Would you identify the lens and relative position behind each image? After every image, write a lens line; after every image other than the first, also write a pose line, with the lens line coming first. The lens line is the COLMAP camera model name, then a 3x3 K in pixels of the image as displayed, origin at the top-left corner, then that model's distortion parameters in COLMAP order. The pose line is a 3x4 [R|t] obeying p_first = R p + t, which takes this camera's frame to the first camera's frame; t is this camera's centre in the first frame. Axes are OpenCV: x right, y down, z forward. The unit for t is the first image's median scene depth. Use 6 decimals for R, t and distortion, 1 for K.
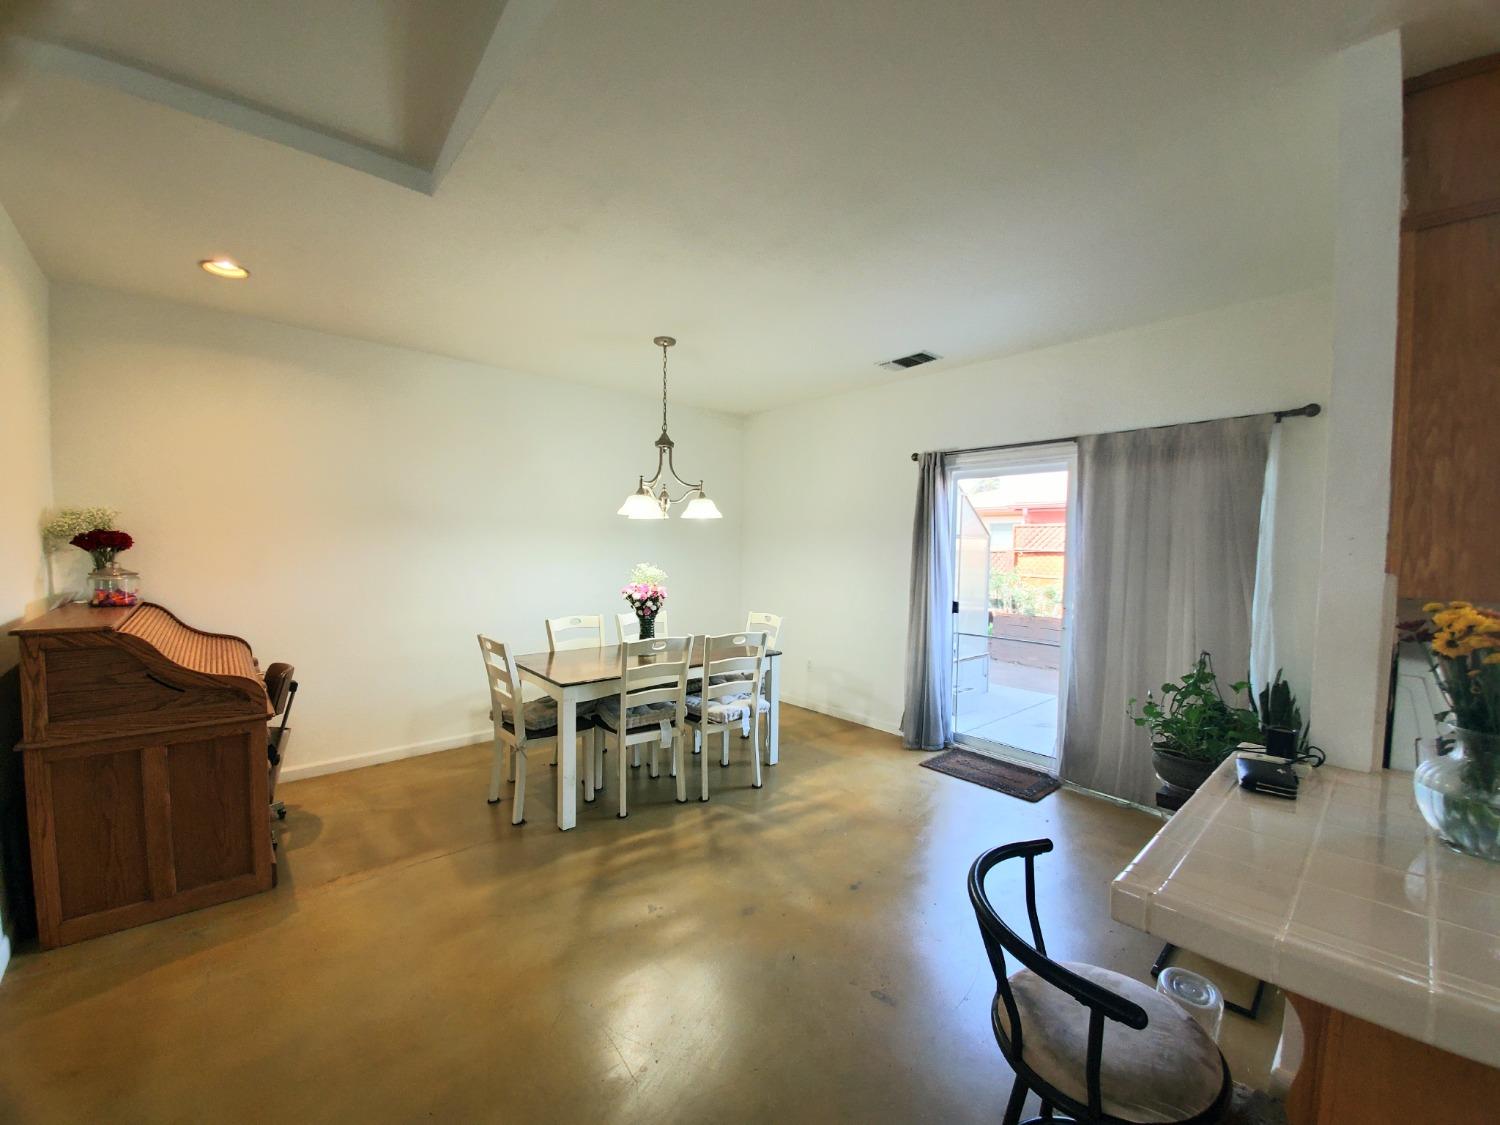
lens RADIAL K [[603.5, 0, 760.0], [0, 603.5, 575.0], [0, 0, 1]] dist [0.001493, -0.010699]
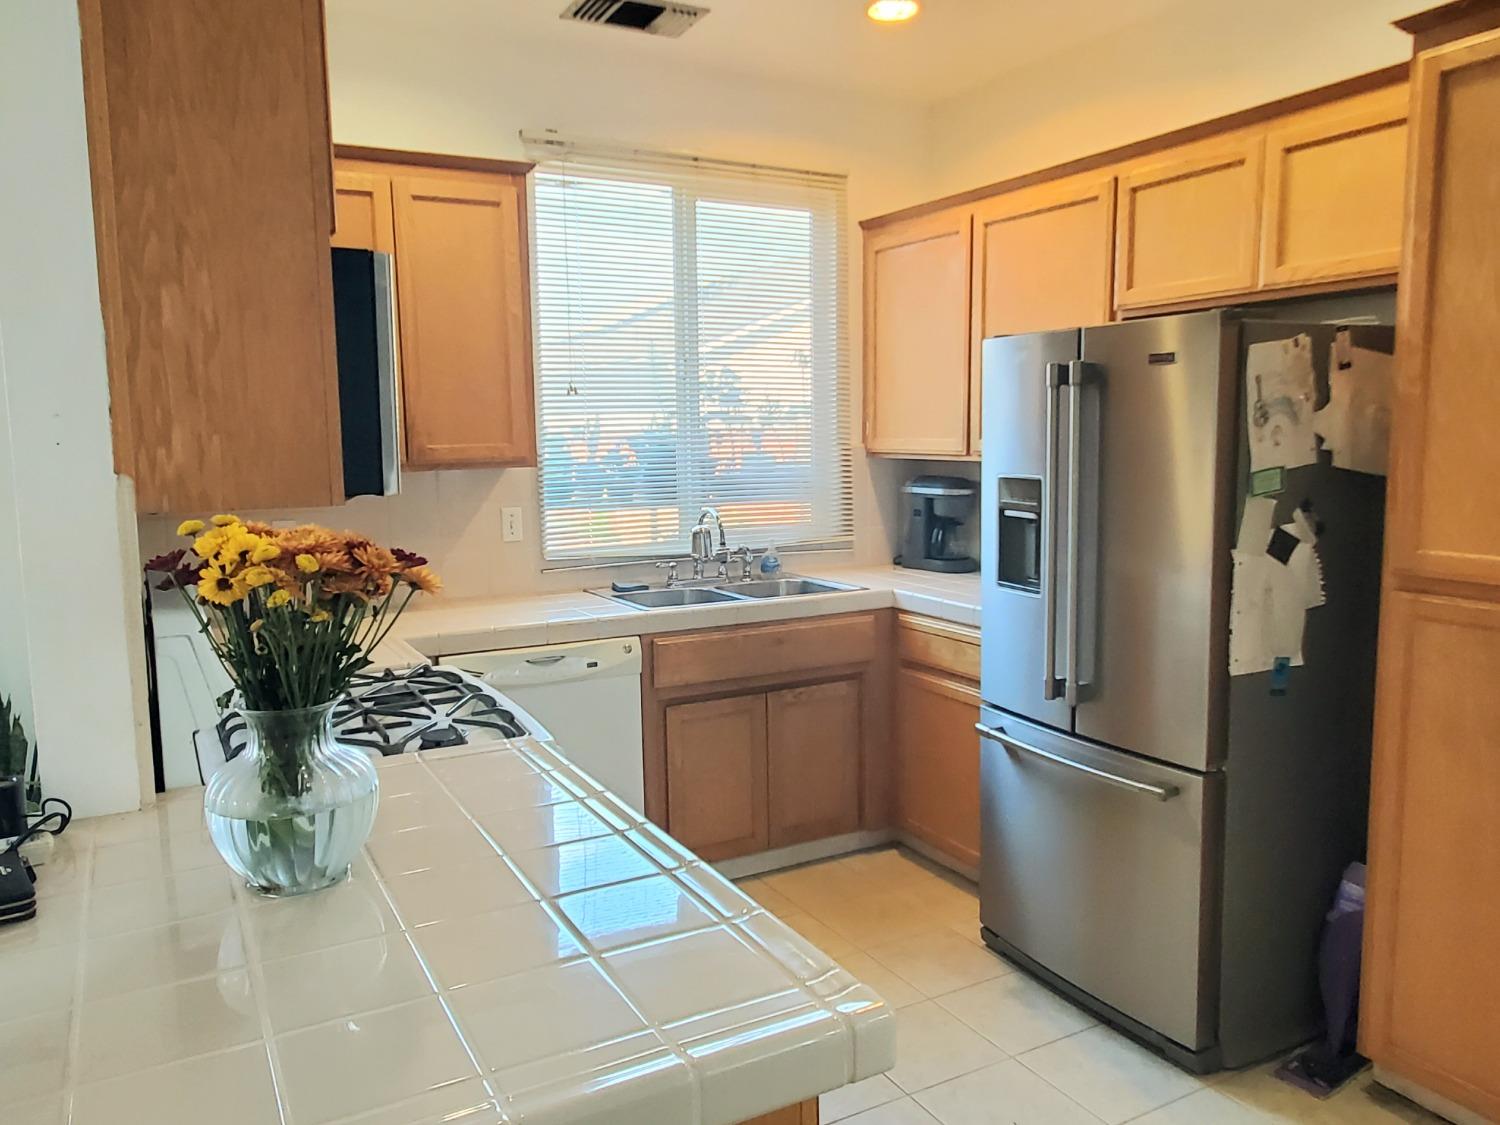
lens RADIAL K [[1095.3, 0, 750.0], [0, 1095.3, 562.5], [0, 0, 1]] dist [0.004078, 0.003305]
pose [[0.231283, -0.130942, 0.964034, 0.057267], [0.061321, 0.990893, 0.119878, -0.003359], [-0.970952, 0.031390, 0.237206, 0.057641]]
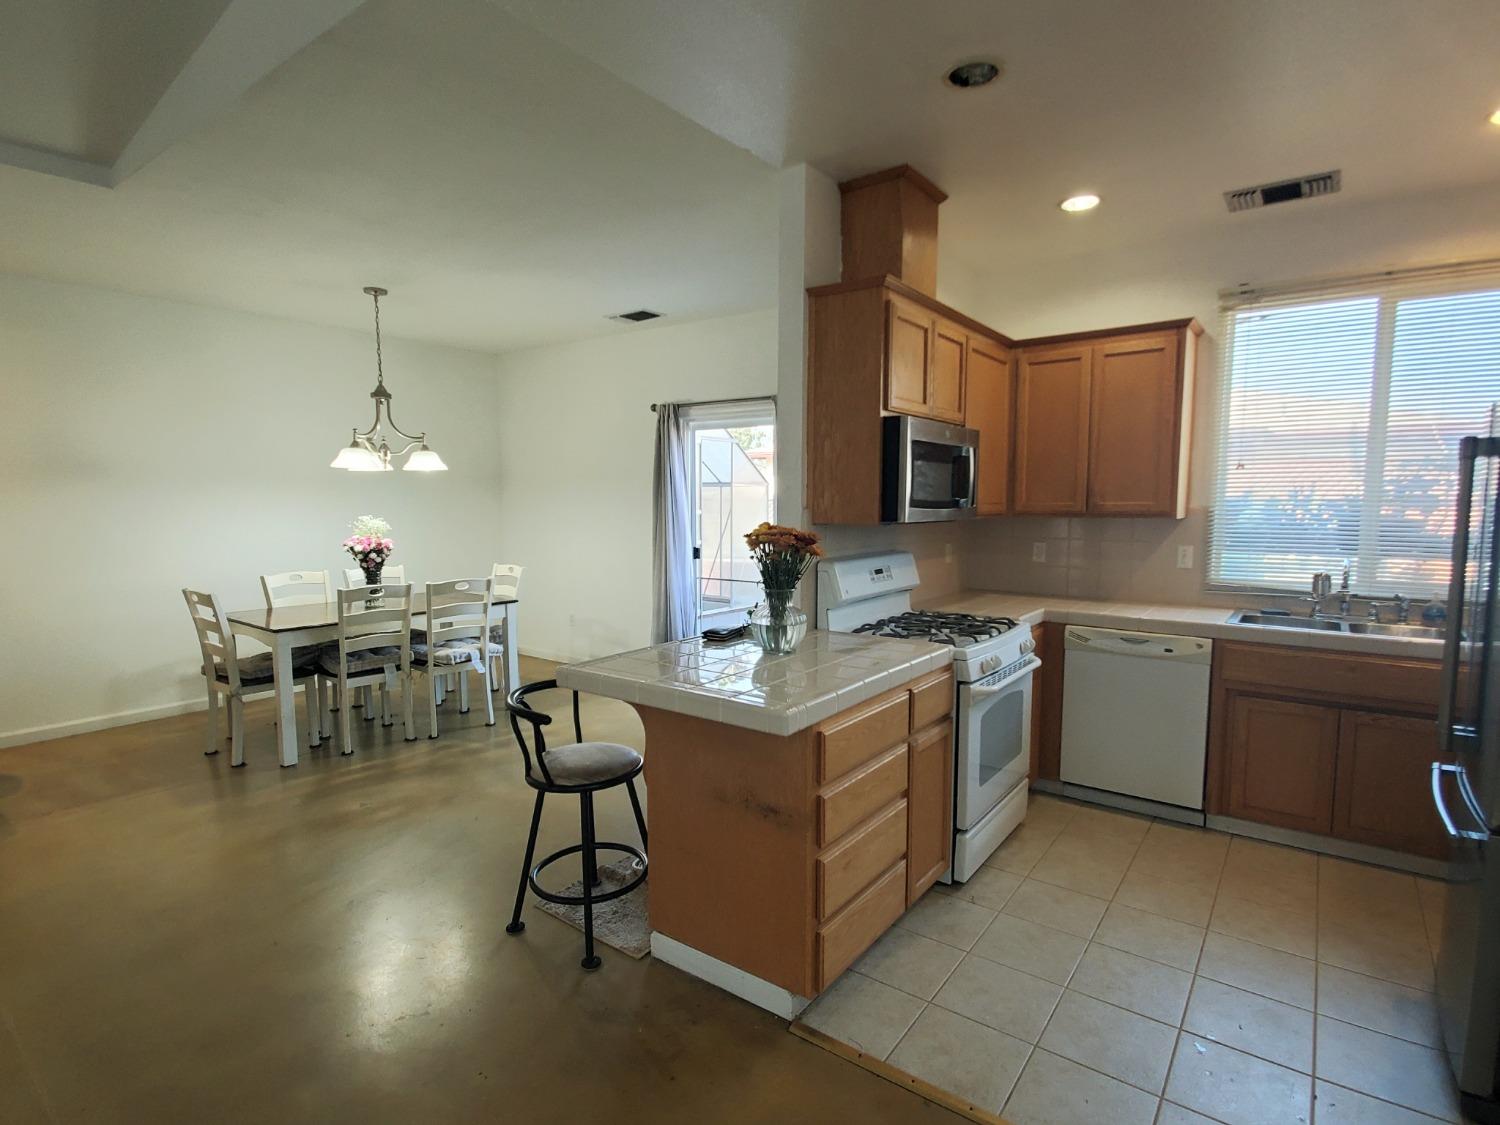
lens RADIAL K [[774.8, 0, 765.7], [0, 774.8, 576.9], [0, 0, 1]] dist [0.006114, -0.013490]
pose [[0.977542, -0.033716, 0.208025, 0.212499], [0.021843, 0.998013, 0.059108, 0.023639], [-0.209604, -0.053237, 0.976336, -0.457494]]
